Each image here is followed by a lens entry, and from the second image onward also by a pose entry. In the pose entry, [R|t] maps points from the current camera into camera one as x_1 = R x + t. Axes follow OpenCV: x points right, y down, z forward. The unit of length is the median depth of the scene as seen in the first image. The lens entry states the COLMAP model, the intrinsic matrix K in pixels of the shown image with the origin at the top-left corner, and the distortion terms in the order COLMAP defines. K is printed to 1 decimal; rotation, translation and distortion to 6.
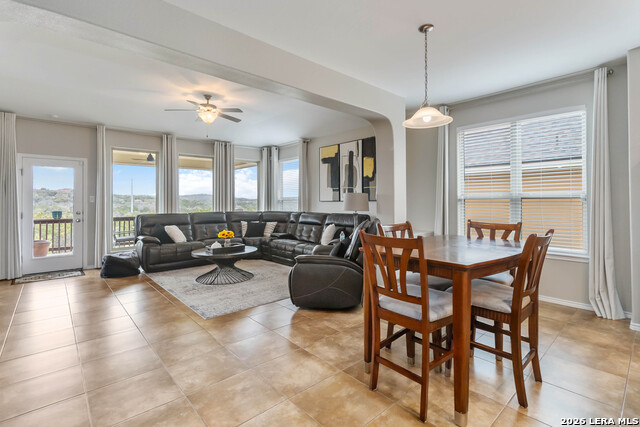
lens RADIAL K [[303.8, 0, 323.0], [0, 303.8, 200.0], [0, 0, 1]] dist [-0.011854, 0.009680]
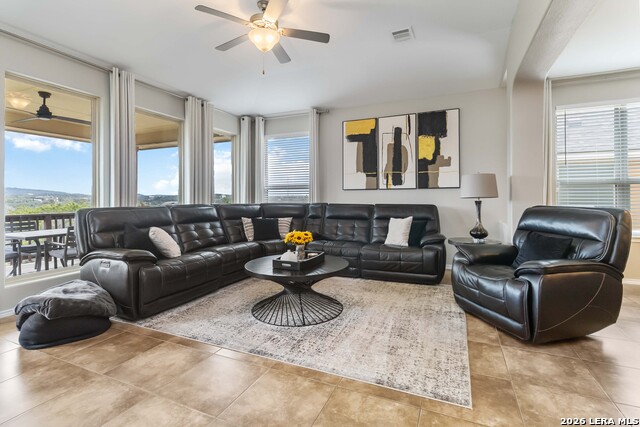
lens RADIAL K [[303.8, 0, 323.0], [0, 303.8, 200.0], [0, 0, 1]] dist [-0.011854, 0.009680]
pose [[0.910952, -0.000668, 0.412512, -0.424858], [-0.002944, 0.999963, 0.008122, 0.027111], [-0.412502, -0.008613, 0.910916, 0.341718]]
